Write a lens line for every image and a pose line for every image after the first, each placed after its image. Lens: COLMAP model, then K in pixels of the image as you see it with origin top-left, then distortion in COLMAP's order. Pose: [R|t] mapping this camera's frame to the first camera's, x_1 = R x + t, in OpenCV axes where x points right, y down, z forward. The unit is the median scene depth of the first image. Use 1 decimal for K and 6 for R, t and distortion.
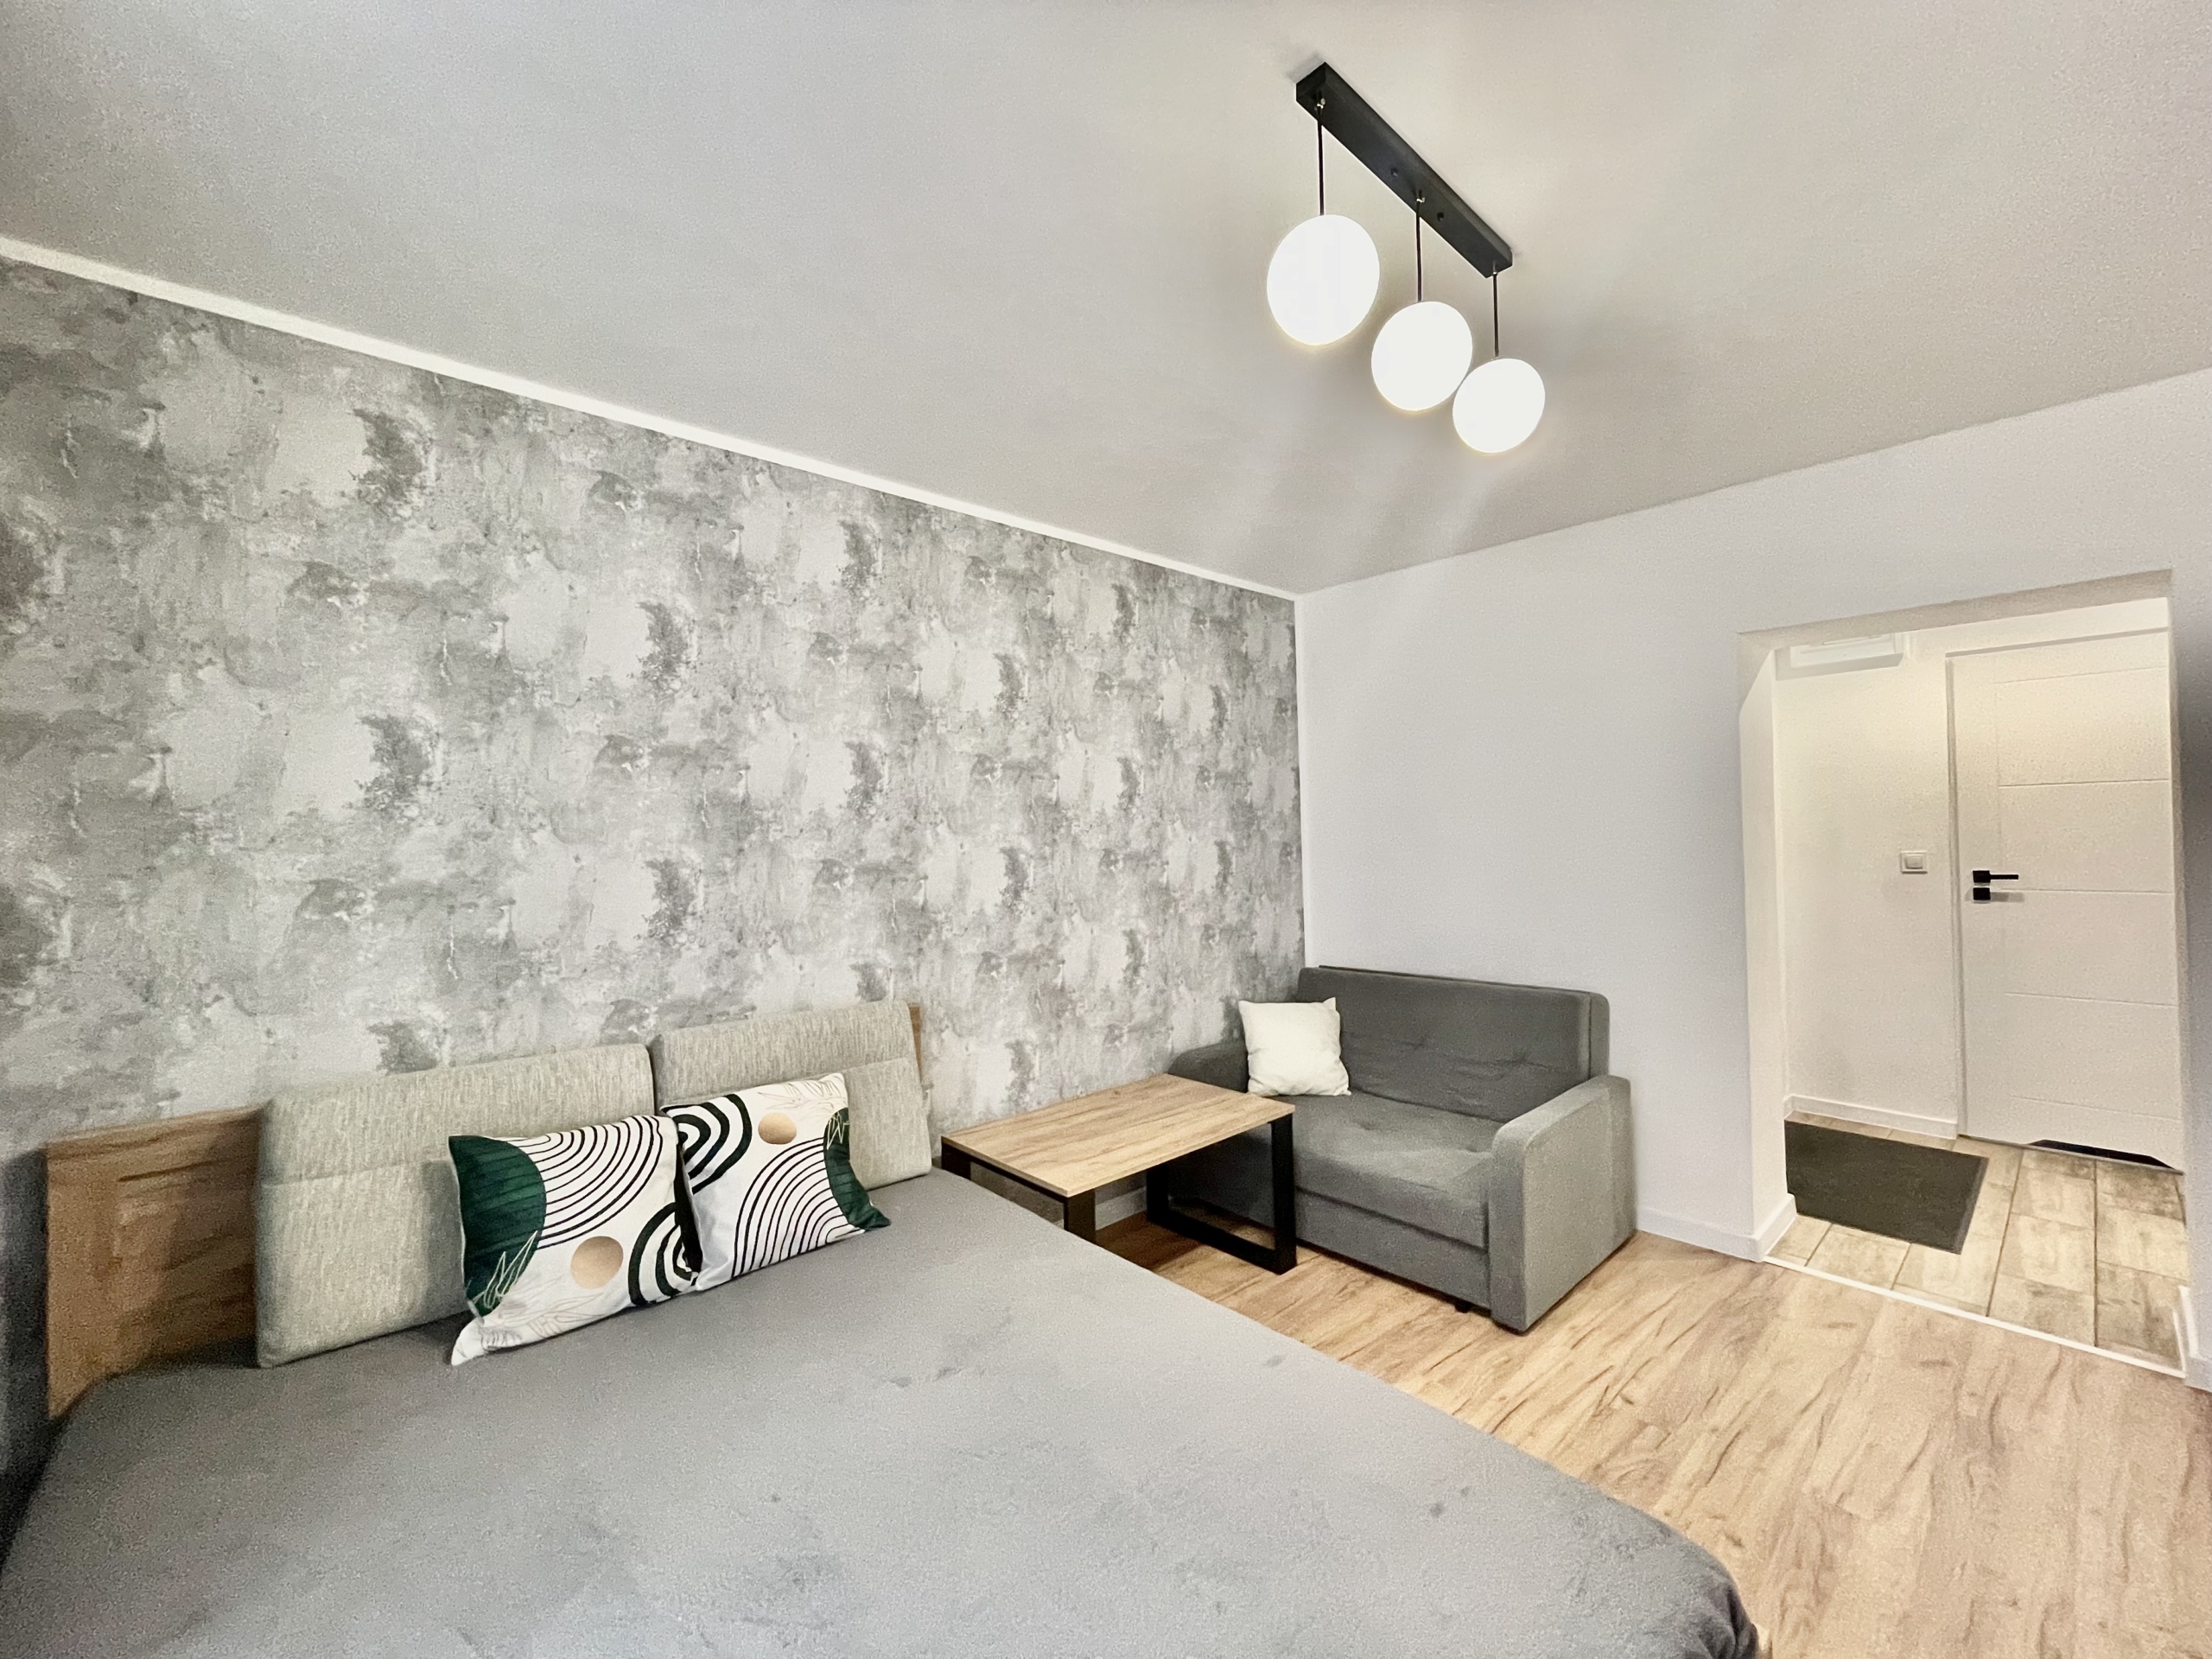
lens RADIAL K [[903.4, 0, 1106.0], [0, 903.4, 829.5], [0, 0, 1]] dist [-0.000232, 0.000125]
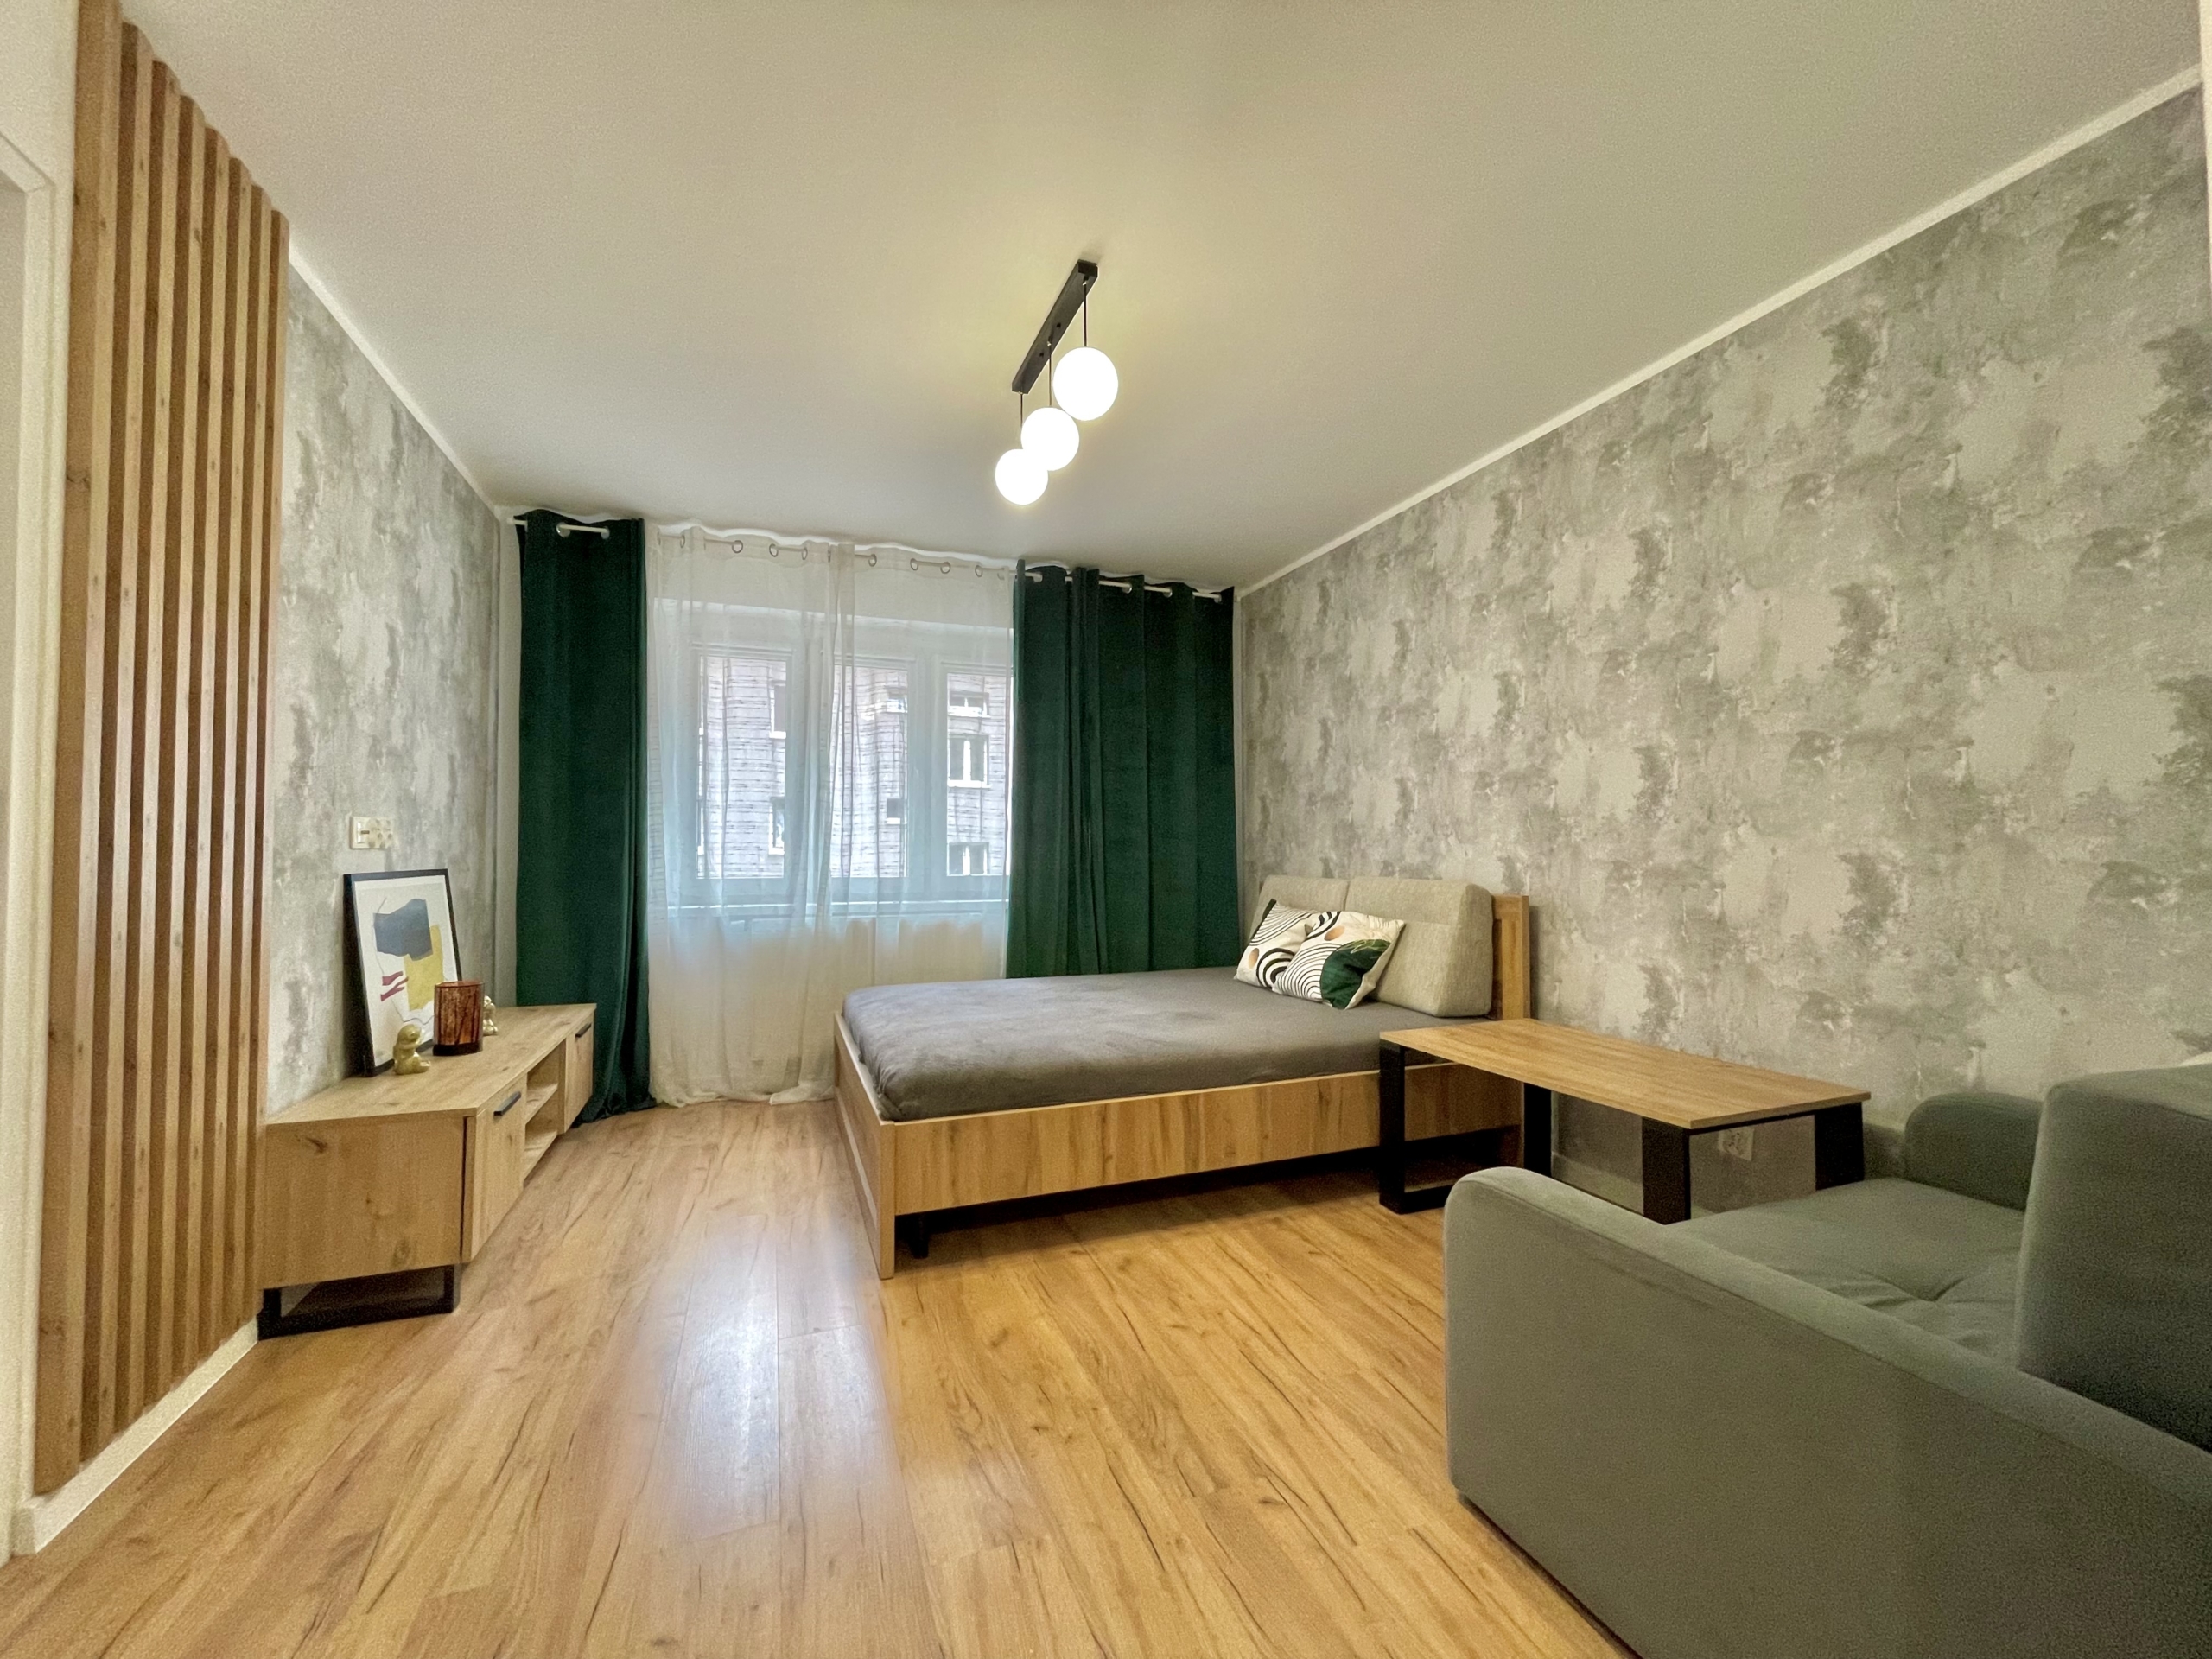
lens RADIAL K [[893.4, 0, 1106.0], [0, 893.4, 829.5], [0, 0, 1]] dist [-0.001131, 0.000299]
pose [[-0.365712, -0.006024, -0.930709, 0.937339], [0.013762, 0.999835, -0.011879, 0.109337], [0.930626, -0.017152, -0.365569, 0.862208]]
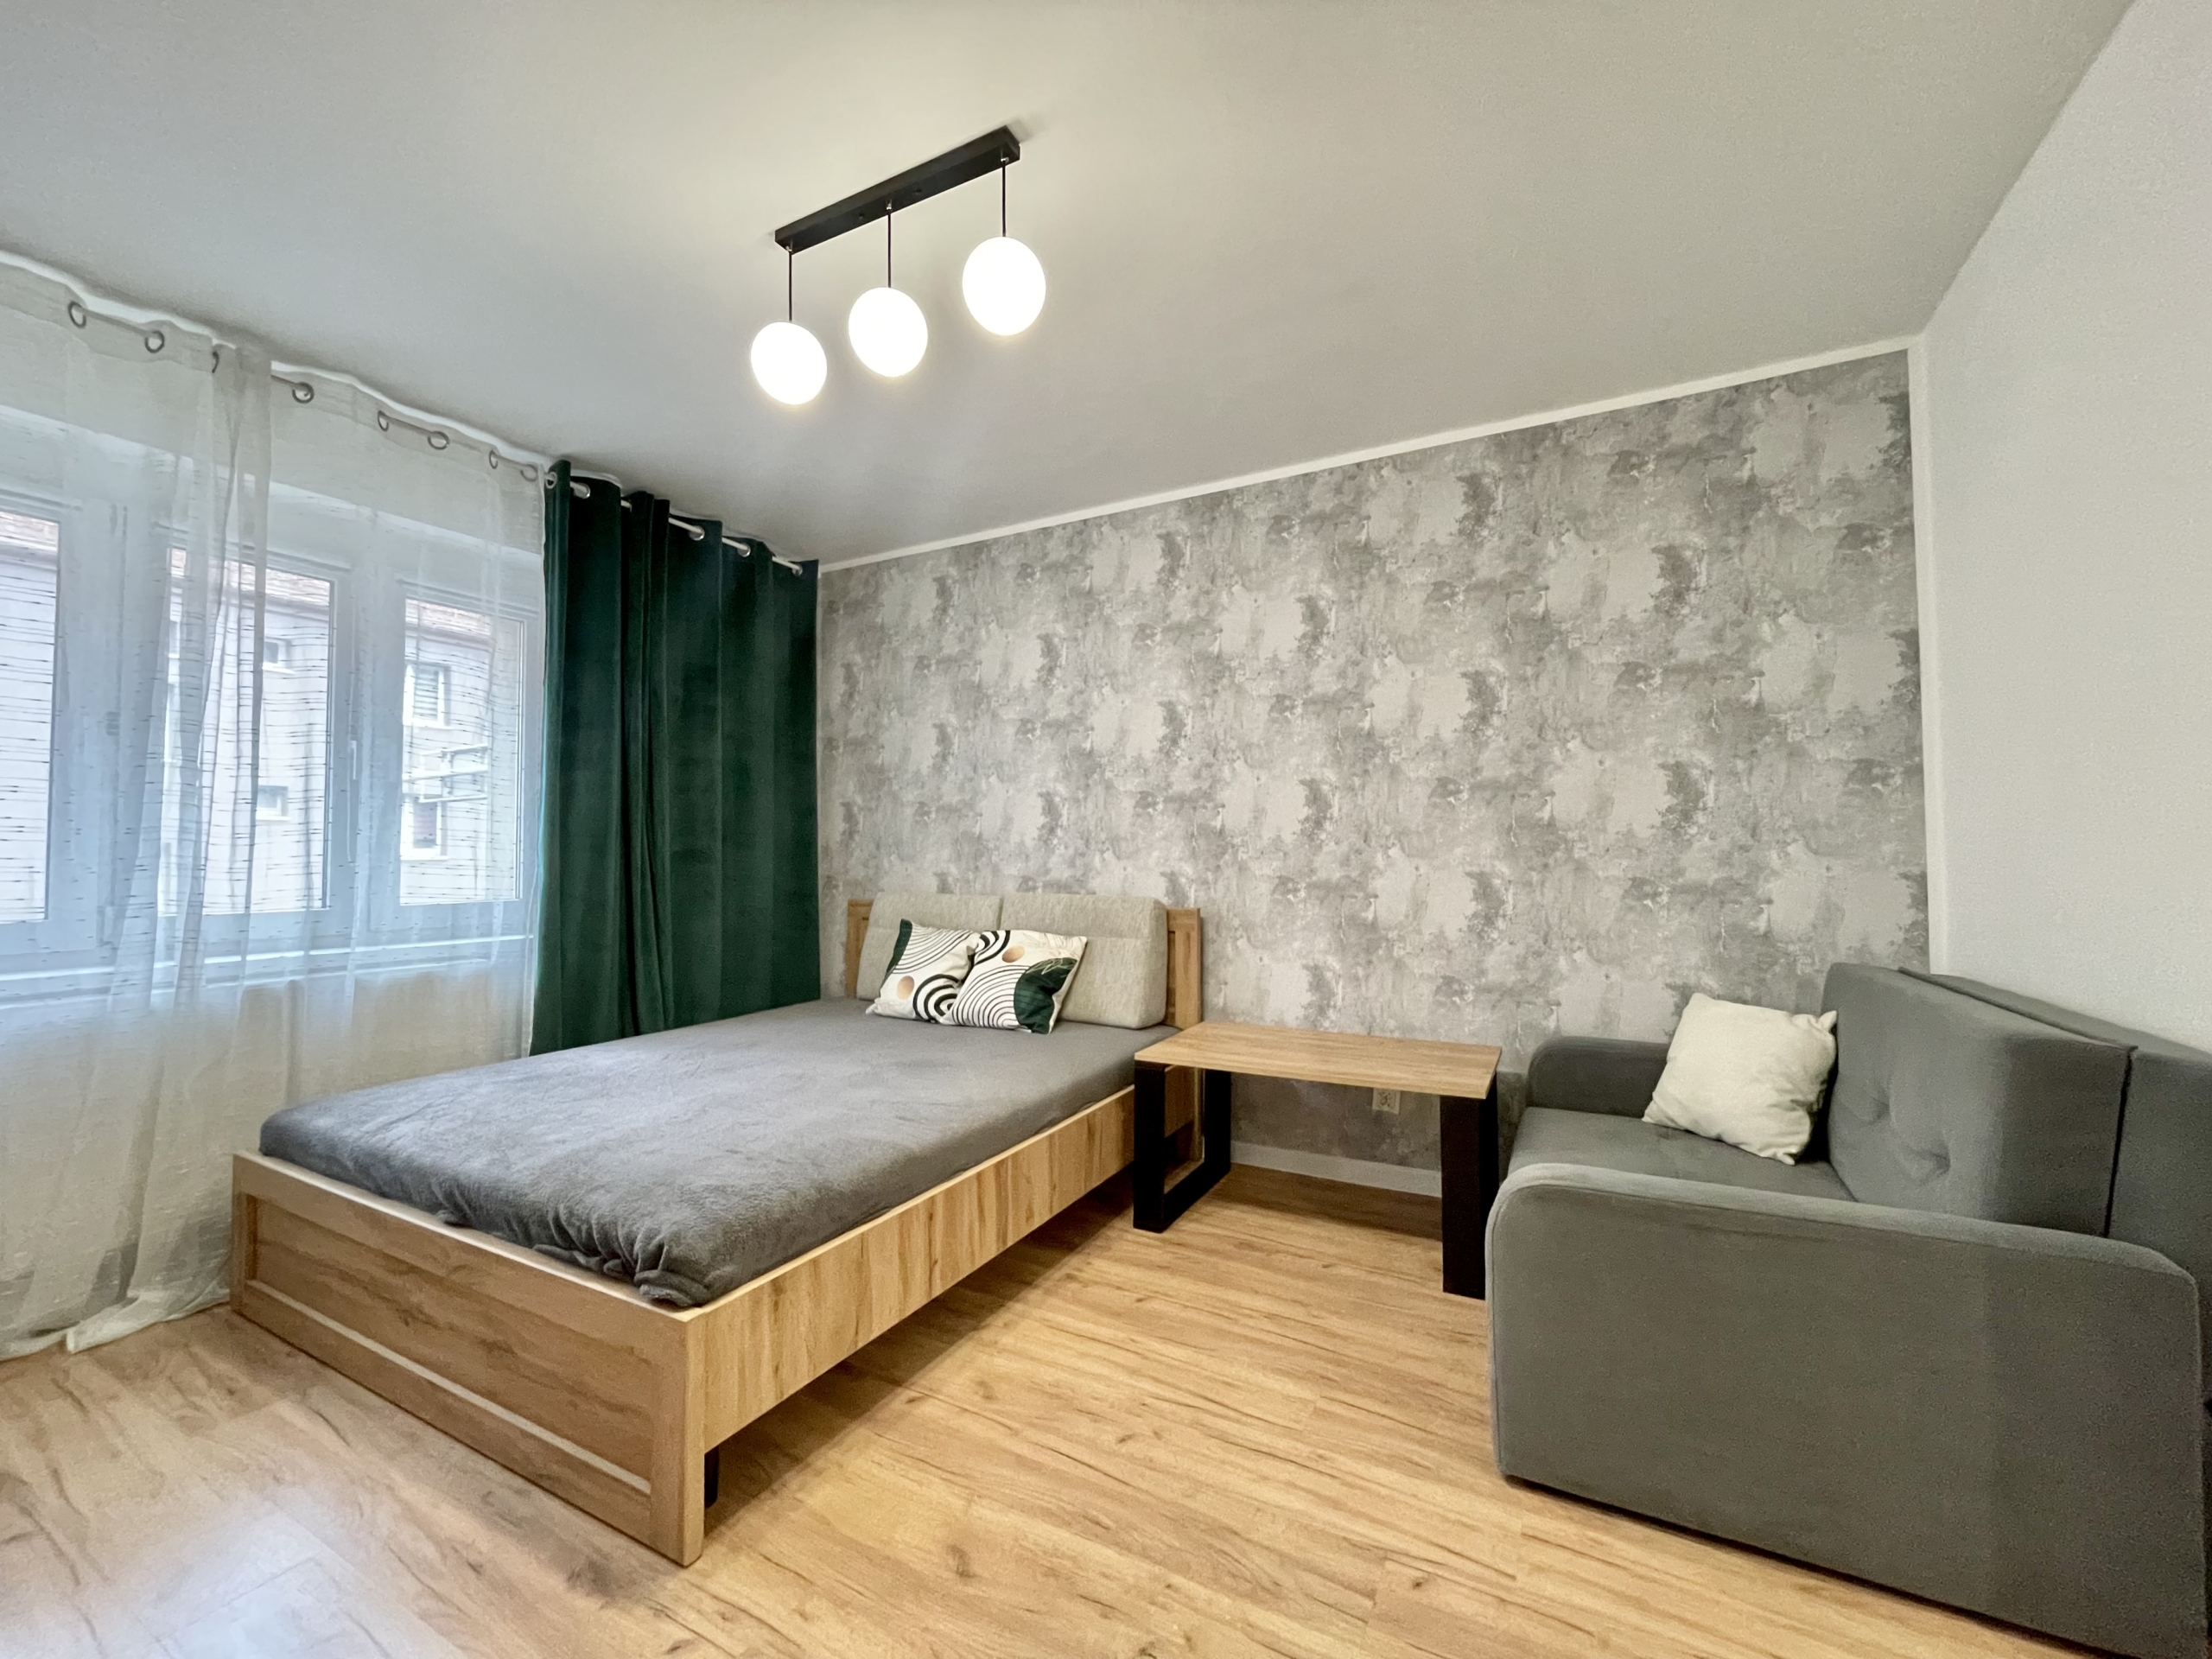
lens RADIAL K [[895.6, 0, 1106.0], [0, 895.6, 829.5], [0, 0, 1]] dist [-0.000092, -0.000288]
pose [[0.334787, -0.009425, -0.942247, 0.826366], [0.001939, 0.999955, -0.009313, 0.091442], [0.942292, 0.001291, 0.334790, 0.447592]]
